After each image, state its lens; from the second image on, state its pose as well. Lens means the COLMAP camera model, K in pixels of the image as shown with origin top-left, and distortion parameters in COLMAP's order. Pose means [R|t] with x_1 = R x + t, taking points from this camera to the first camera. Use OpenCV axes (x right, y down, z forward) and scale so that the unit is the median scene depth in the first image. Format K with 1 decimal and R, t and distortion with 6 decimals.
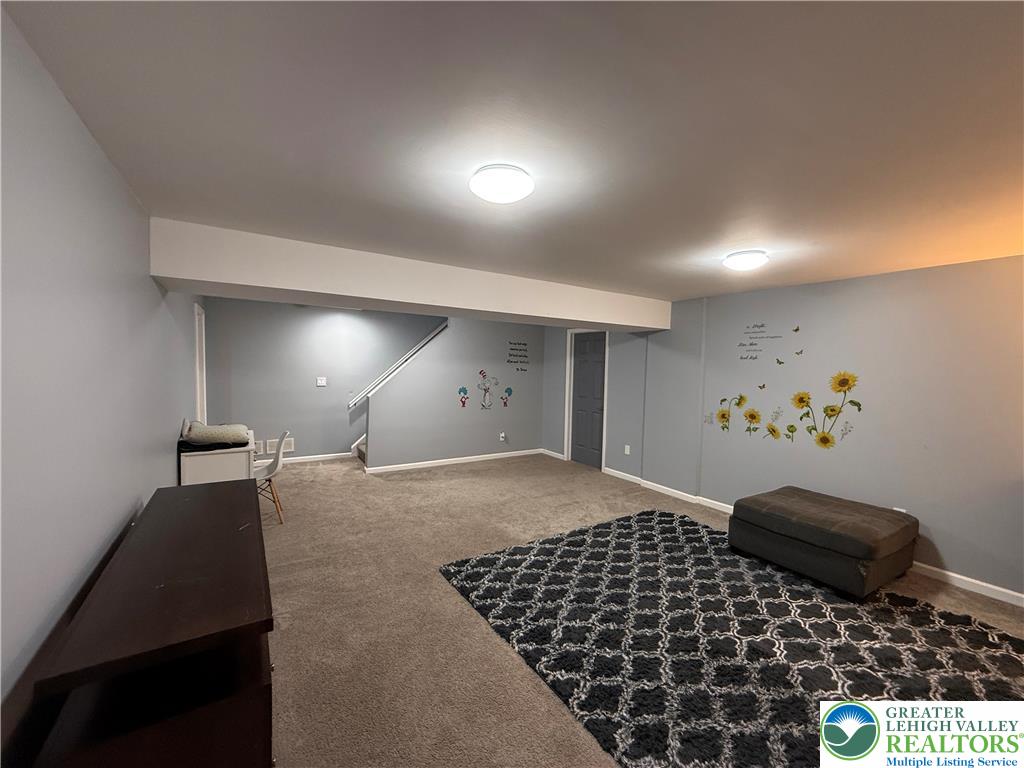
lens RADIAL K [[407.6, 0, 508.9], [0, 407.6, 381.8], [0, 0, 1]] dist [0.000379, -0.000006]
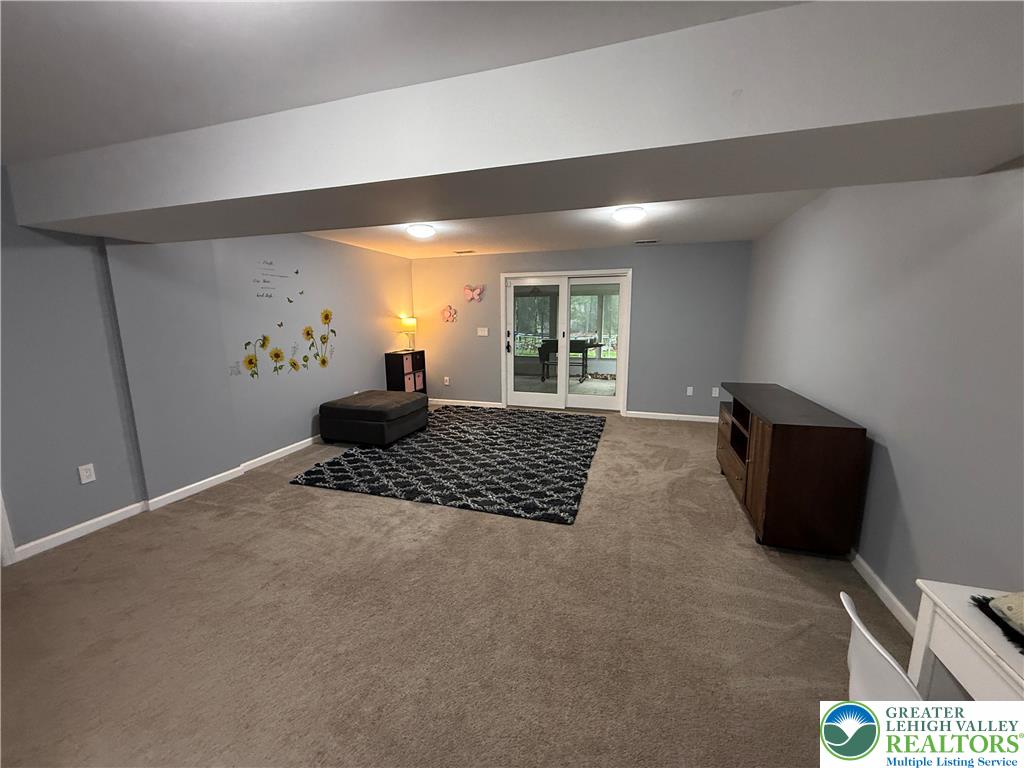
lens RADIAL K [[407.6, 0, 510.0], [0, 407.6, 383.2], [0, 0, 1]] dist [0.000379, -0.000006]
pose [[-0.635470, -0.146877, 0.758027, -0.581262], [0.025612, 0.977191, 0.210814, -0.048728], [-0.771701, 0.153380, -0.617213, 1.277981]]
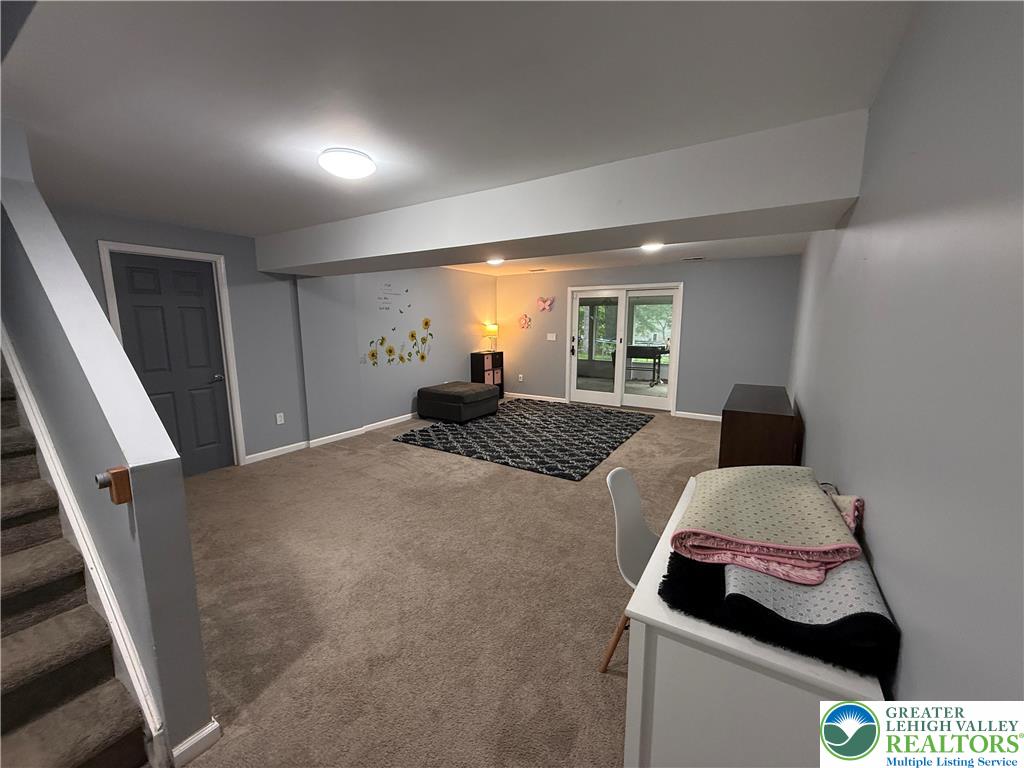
lens RADIAL K [[407.6, 0, 510.3], [0, 407.6, 383.8], [0, 0, 1]] dist [0.000379, -0.000006]
pose [[-0.420828, -0.160938, 0.892750, -0.901173], [0.029845, 0.981148, 0.190942, -0.064123], [-0.906649, 0.106998, -0.408091, 1.301333]]
